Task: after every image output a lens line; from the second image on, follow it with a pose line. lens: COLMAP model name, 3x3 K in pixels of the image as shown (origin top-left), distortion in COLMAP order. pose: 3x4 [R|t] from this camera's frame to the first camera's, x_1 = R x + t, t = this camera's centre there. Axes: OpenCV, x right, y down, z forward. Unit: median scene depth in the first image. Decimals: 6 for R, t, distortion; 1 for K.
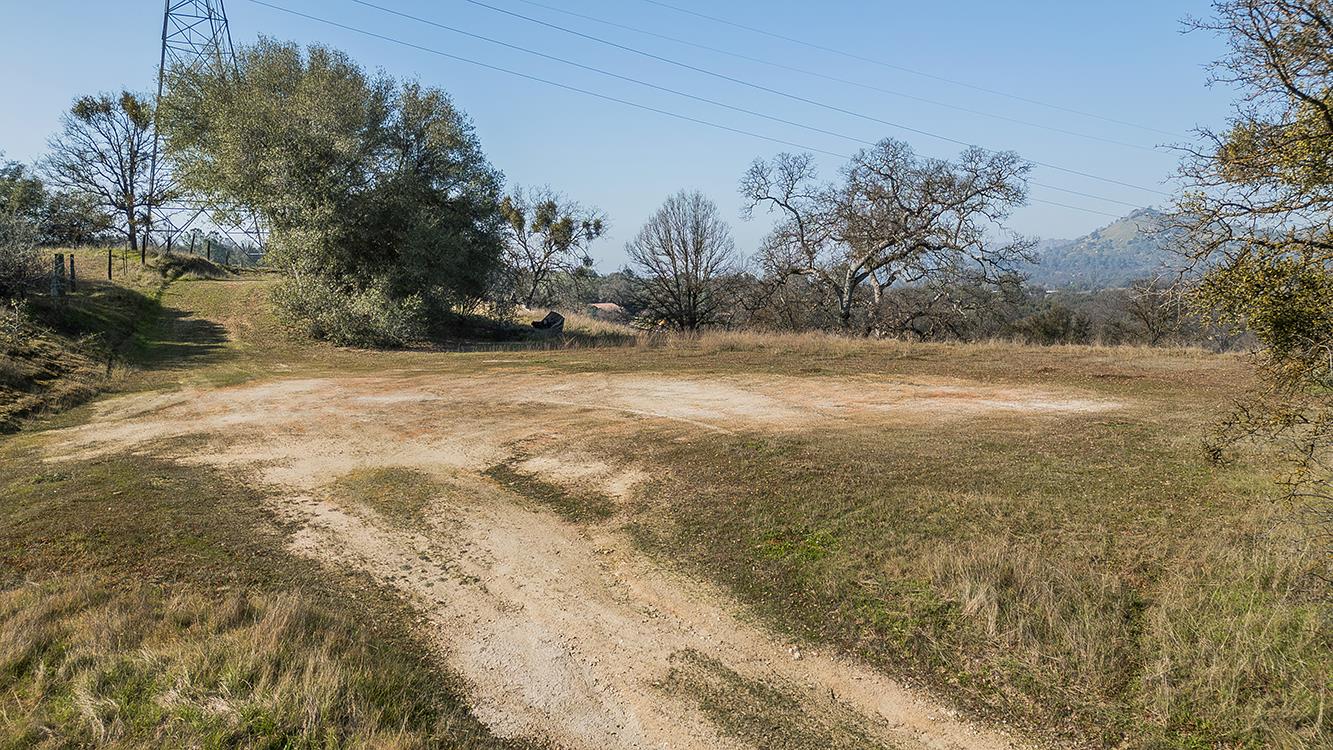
lens RADIAL K [[928.9, 0, 665.8], [0, 928.9, 375.0], [0, 0, 1]] dist [0.076101, -0.044912]
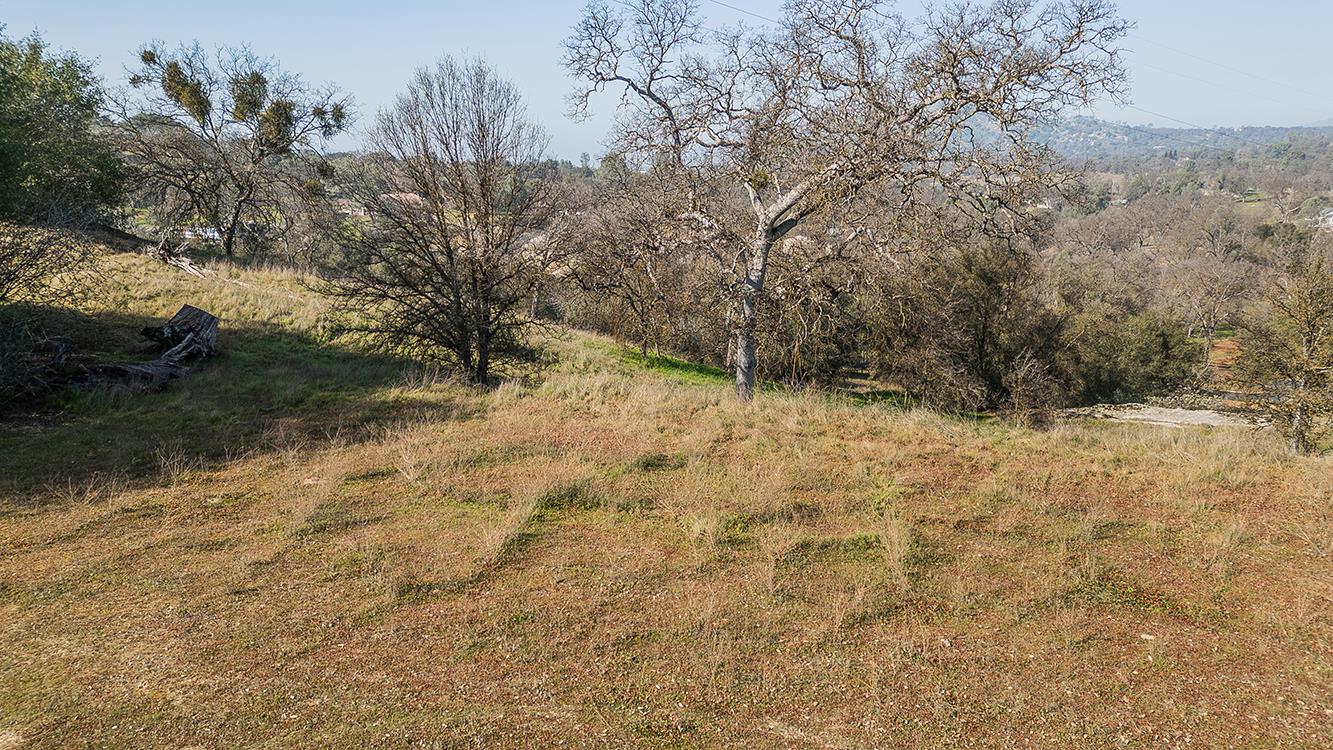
lens RADIAL K [[928.9, 0, 656.8], [0, 928.9, 367.8], [0, 0, 1]] dist [0.076101, -0.044912]
pose [[0.983212, -0.035885, 0.178905, 0.021236], [0.014752, 0.992894, 0.118085, -0.062330], [-0.181871, -0.113463, 0.976754, 0.320101]]
